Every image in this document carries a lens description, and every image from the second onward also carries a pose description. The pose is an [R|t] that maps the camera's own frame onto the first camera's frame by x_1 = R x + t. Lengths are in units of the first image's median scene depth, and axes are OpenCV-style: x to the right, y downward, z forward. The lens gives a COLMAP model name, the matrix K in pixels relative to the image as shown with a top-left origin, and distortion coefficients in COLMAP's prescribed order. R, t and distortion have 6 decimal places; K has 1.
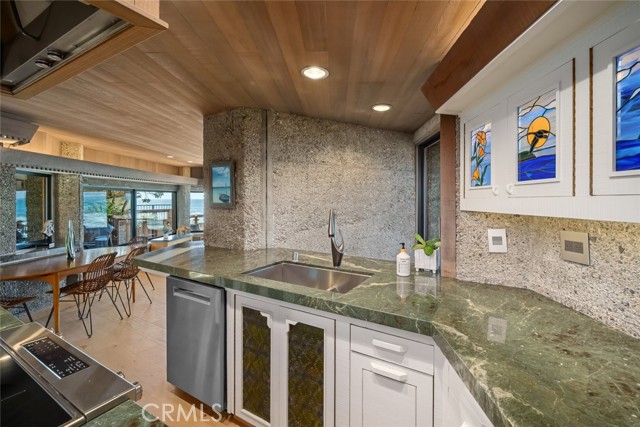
lens RADIAL K [[273.1, 0, 333.0], [0, 273.1, 200.3], [0, 0, 1]] dist [-0.000683, -0.000167]
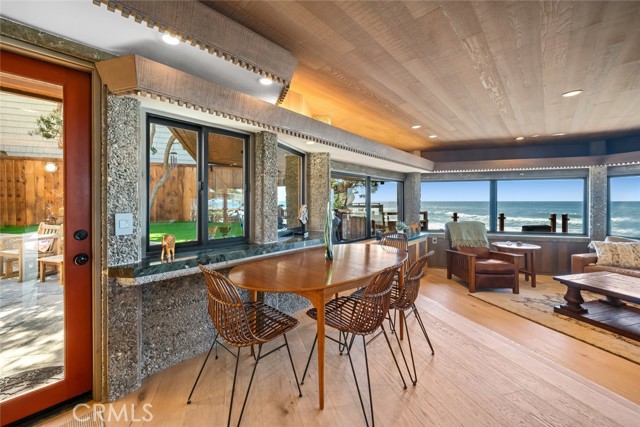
lens RADIAL K [[256.8, 0, 307.0], [0, 256.8, 201.7], [0, 0, 1]] dist [0.000347, -0.000013]
pose [[0.721895, 0.003669, -0.691992, -0.481206], [-0.002393, 0.999993, 0.002806, 0.060925], [0.691998, -0.000370, 0.721899, 0.430689]]
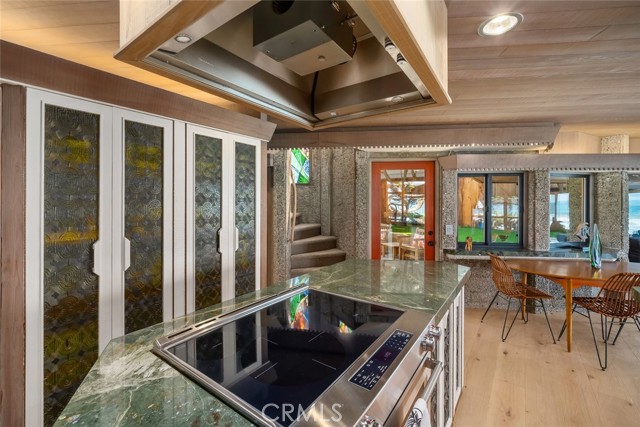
lens RADIAL K [[271.1, 0, 322.4], [0, 271.1, 202.7], [0, 0, 1]] dist [-0.000826, -0.000048]
pose [[-0.100663, 0.003047, -0.994916, -0.007645], [-0.003884, 0.999986, 0.003455, 0.004442], [0.994913, 0.004212, -0.100650, 0.185350]]
